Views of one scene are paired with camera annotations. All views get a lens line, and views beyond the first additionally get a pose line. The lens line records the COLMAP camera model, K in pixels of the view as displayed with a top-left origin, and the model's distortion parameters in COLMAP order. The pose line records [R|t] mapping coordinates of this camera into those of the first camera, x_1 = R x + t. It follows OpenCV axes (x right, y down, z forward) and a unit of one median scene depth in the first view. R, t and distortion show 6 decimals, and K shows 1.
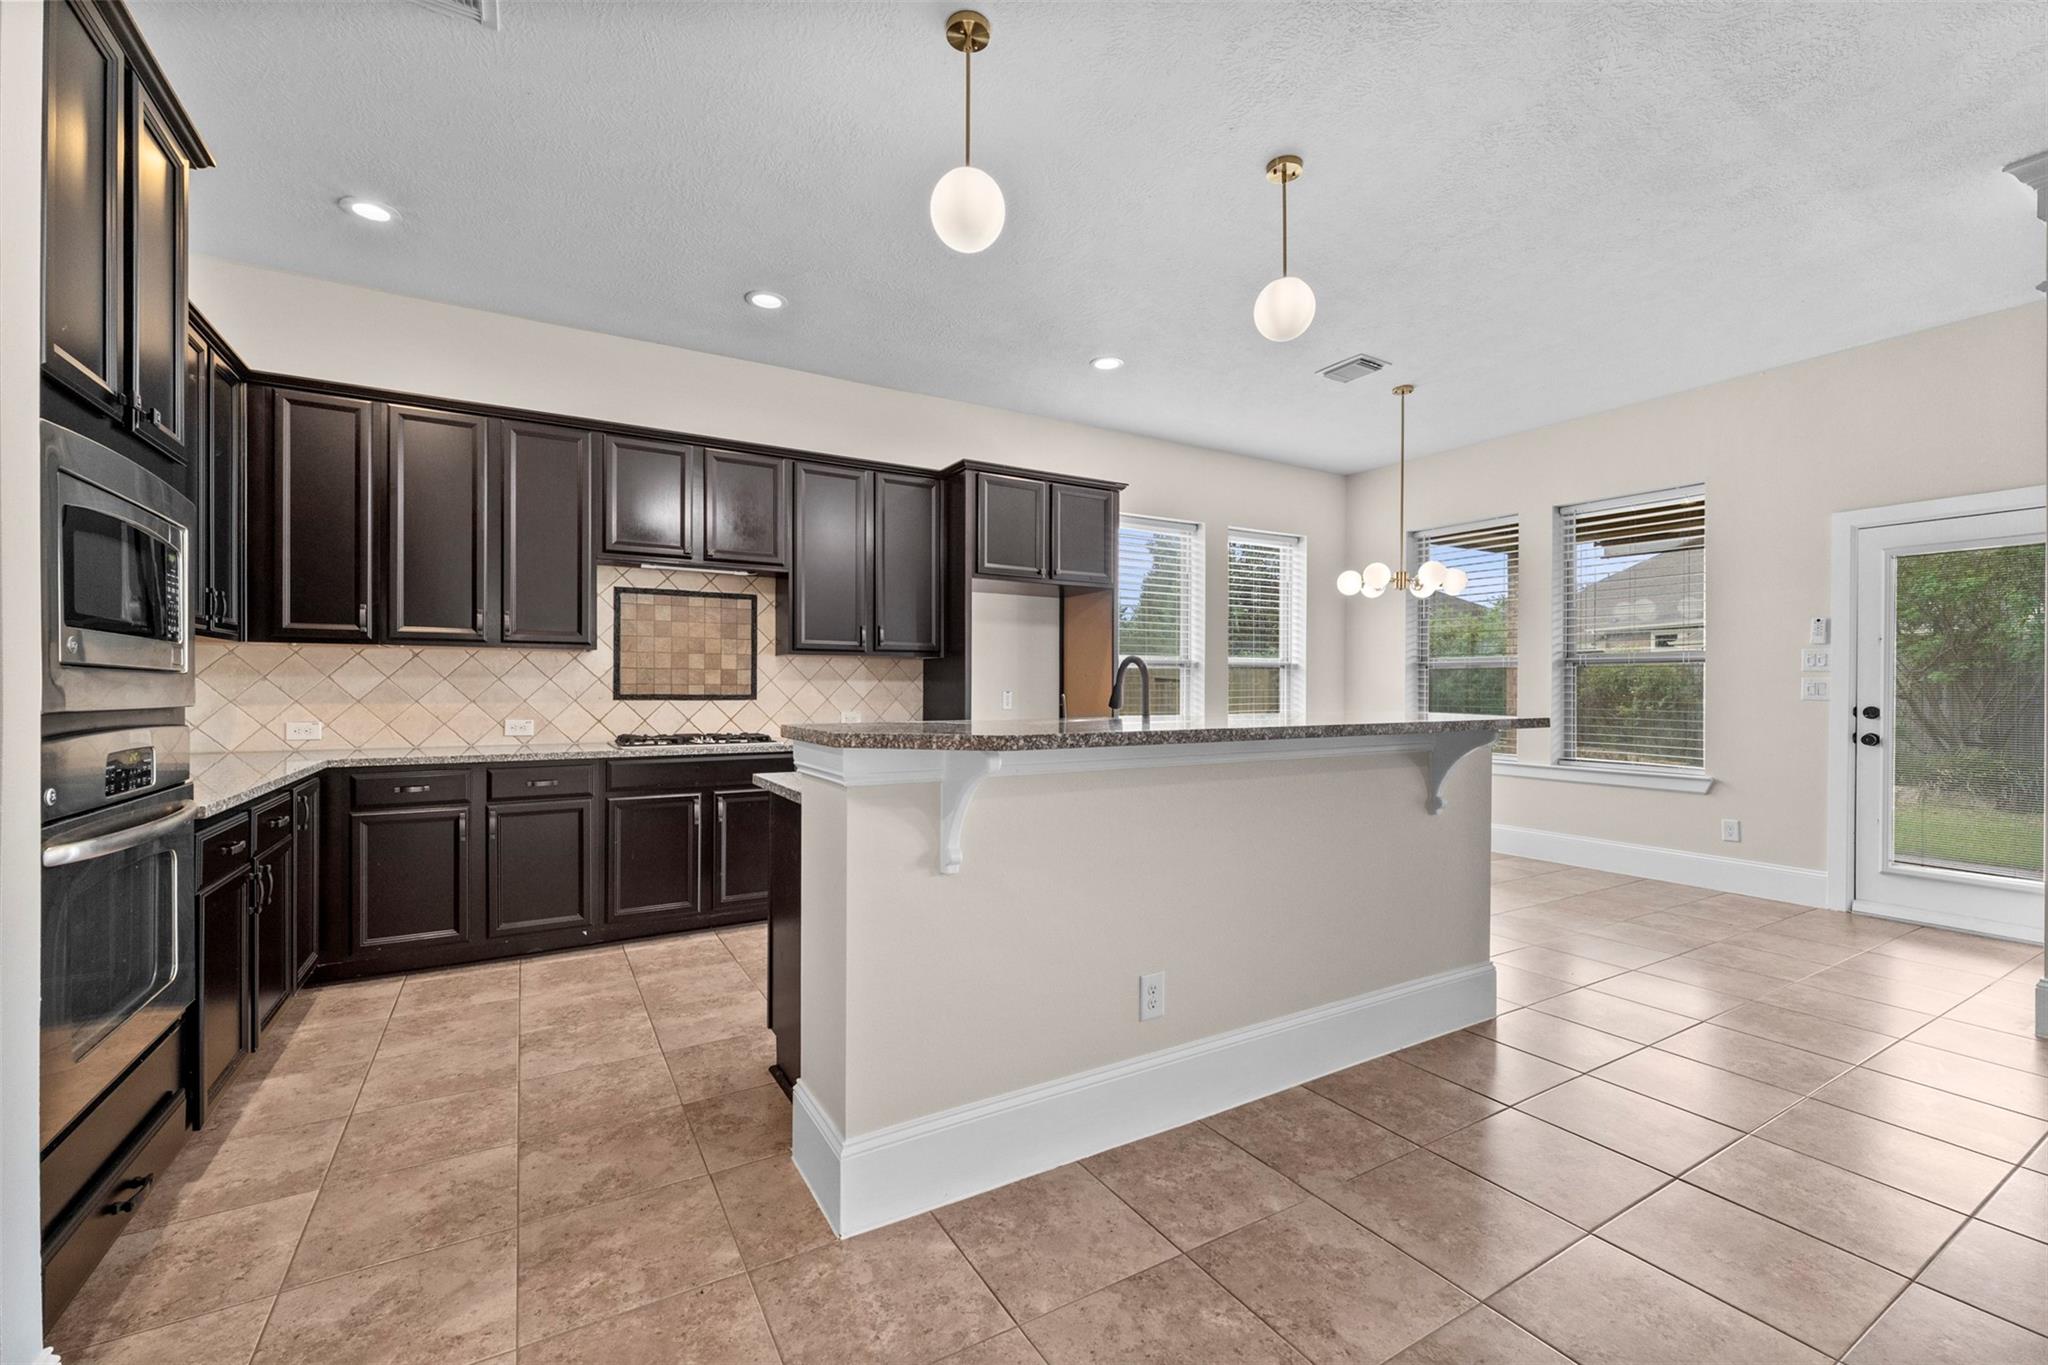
lens RADIAL K [[845.1, 0, 1024.0], [0, 845.1, 682.5], [0, 0, 1]] dist [0.001171, -0.000397]
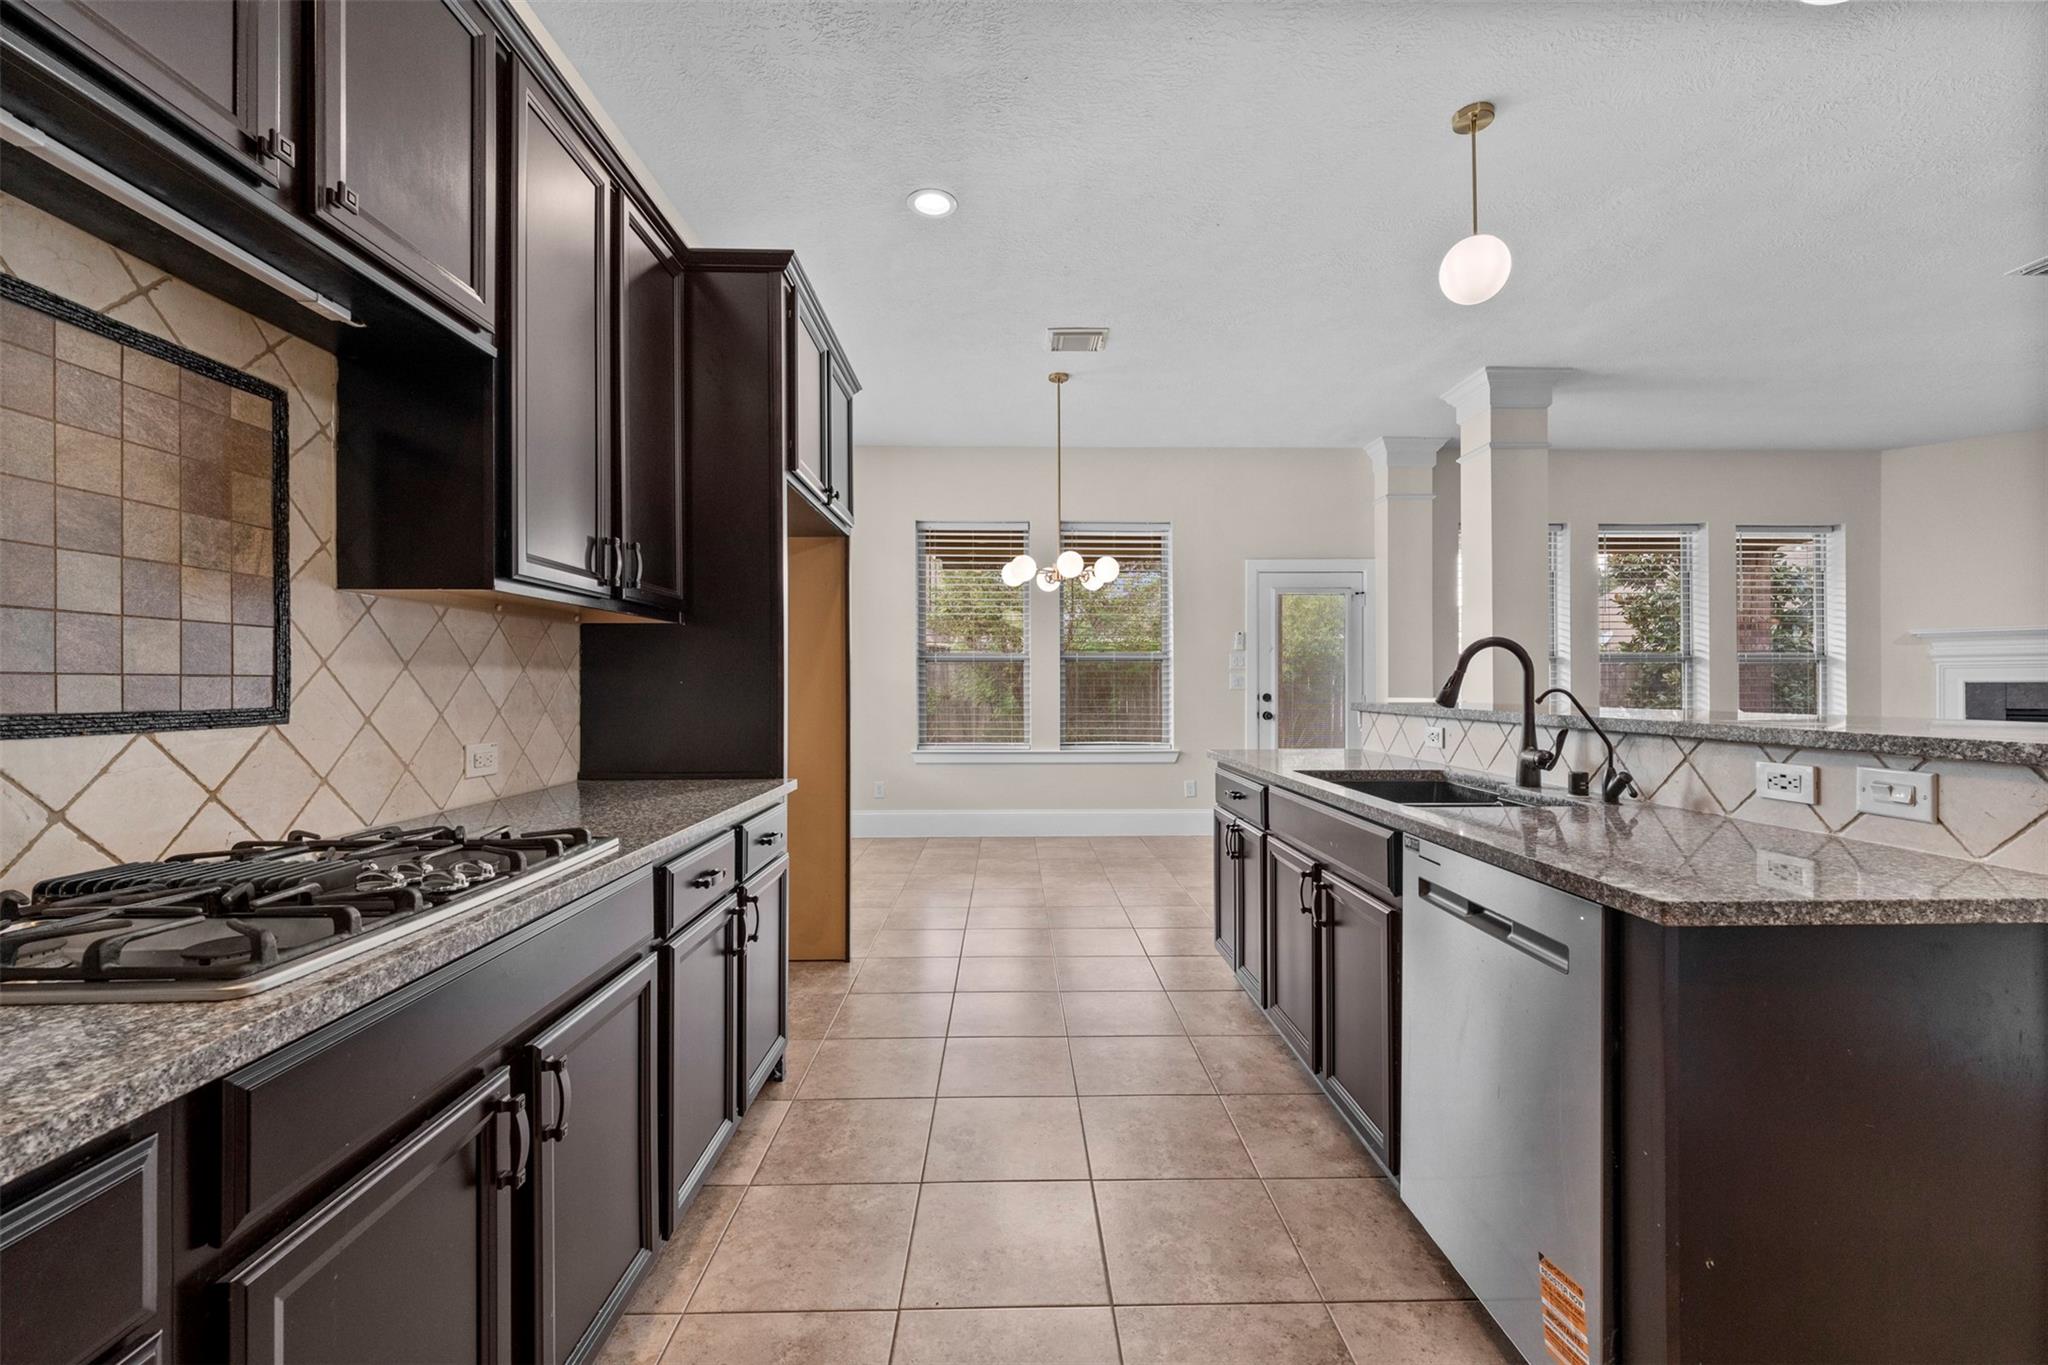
lens RADIAL K [[840.7, 0, 1031.6], [0, 840.7, 679.1], [0, 0, 1]] dist [0.002726, 0.000277]
pose [[0.485757, 0.000493, 0.874094, -0.527340], [-0.000724, 1.000000, -0.000162, 0.004271], [-0.874094, -0.000554, 0.485757, 0.699461]]
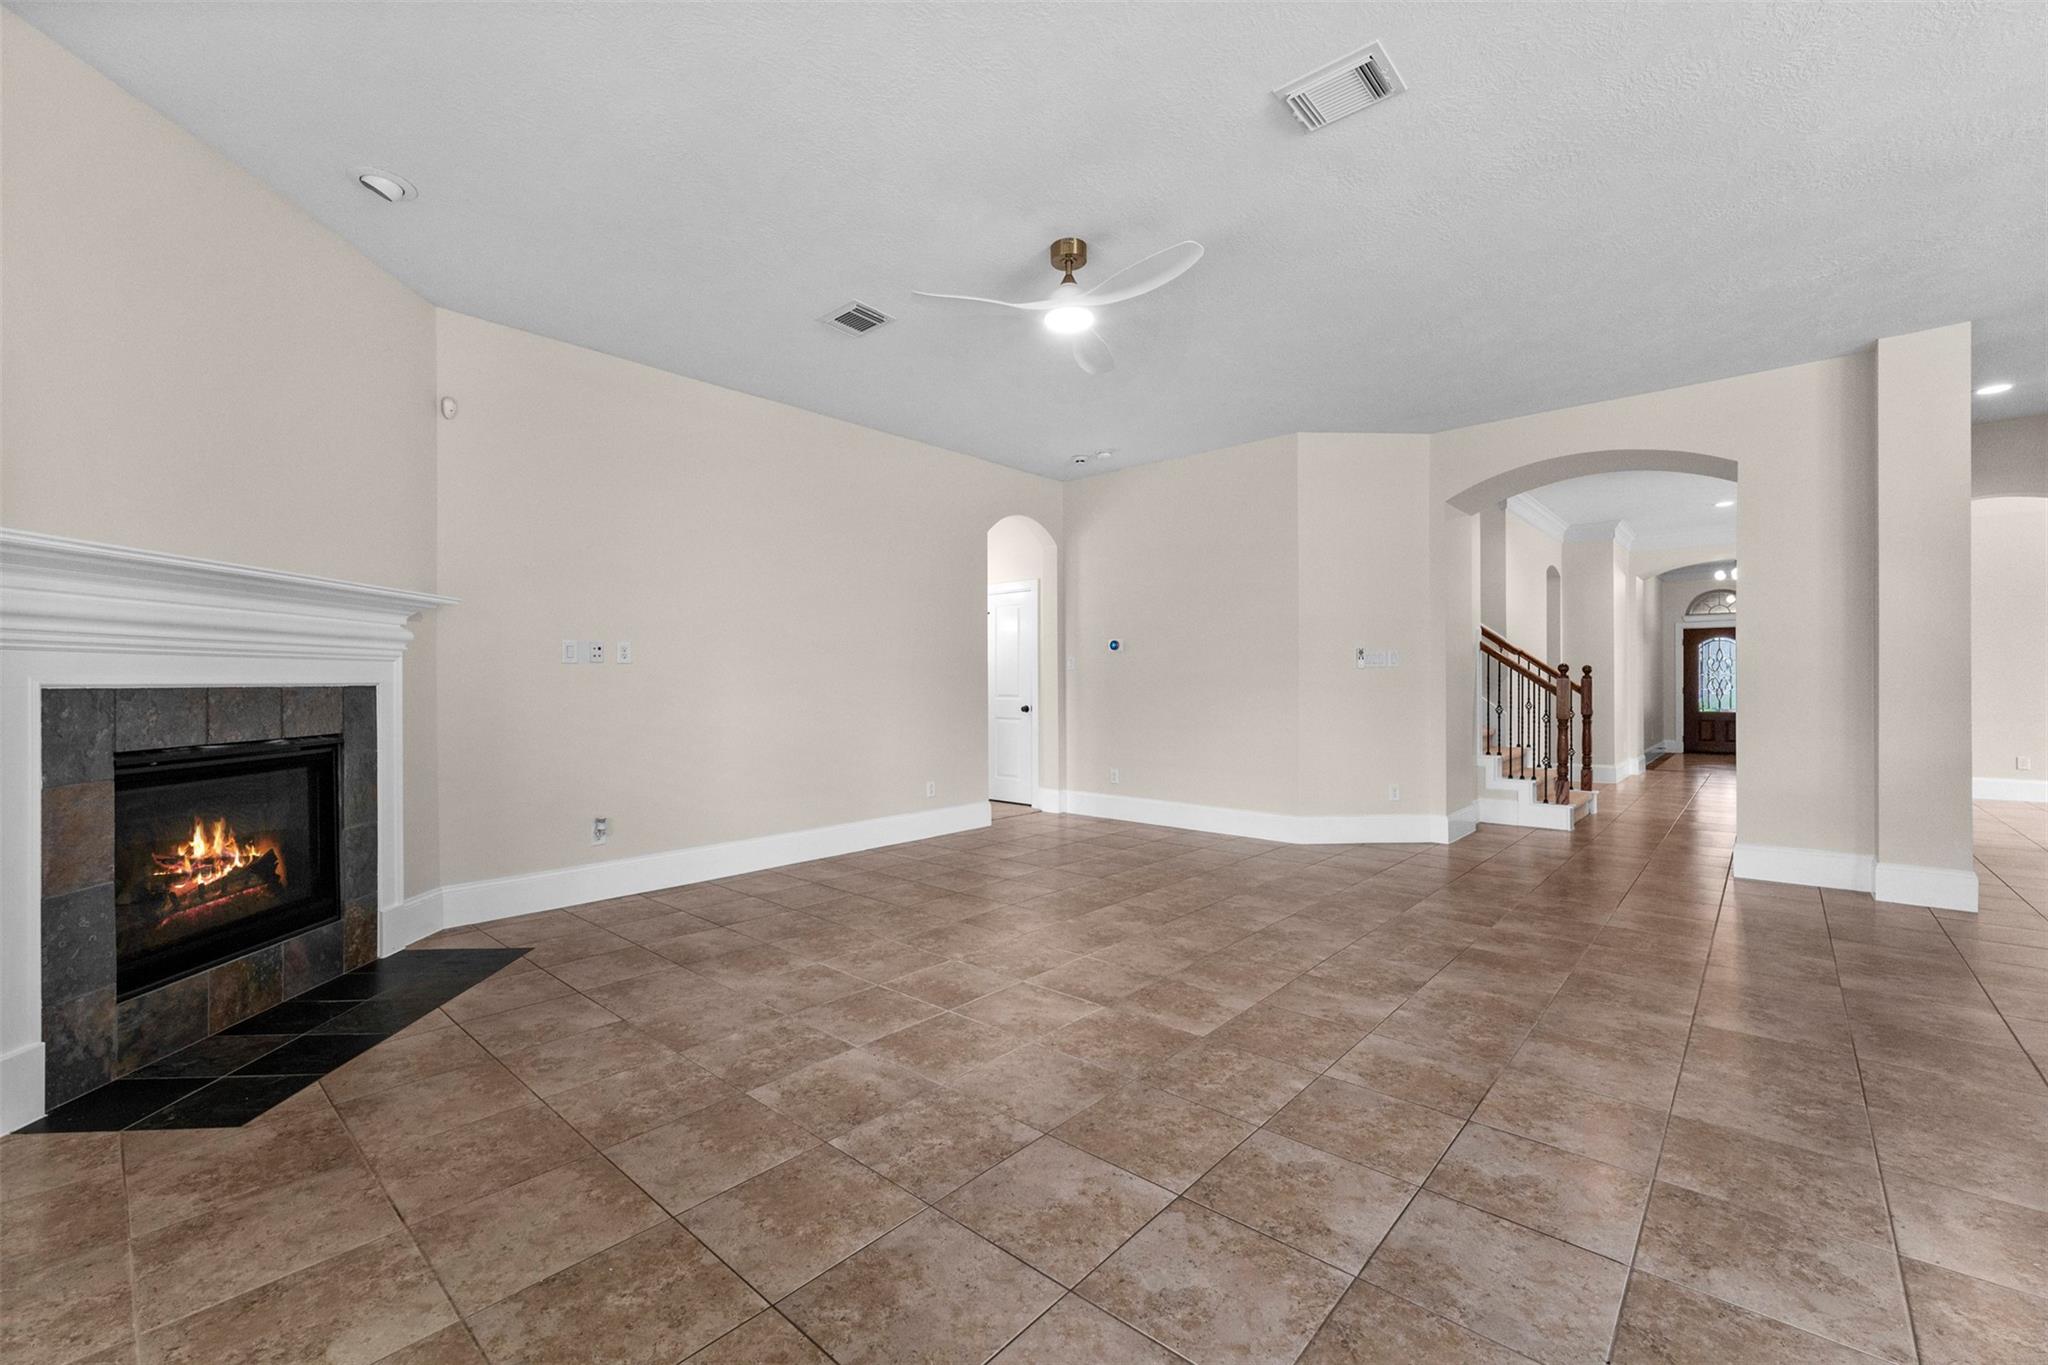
lens RADIAL K [[837.2, 0, 1026.2], [0, 837.2, 684.4], [0, 0, 1]] dist [0.000420, -0.000239]
pose [[-0.952584, -0.001370, -0.304273, 1.211922], [-0.000590, 0.999996, -0.002656, 0.007283], [0.304276, -0.002351, -0.952581, 0.695155]]
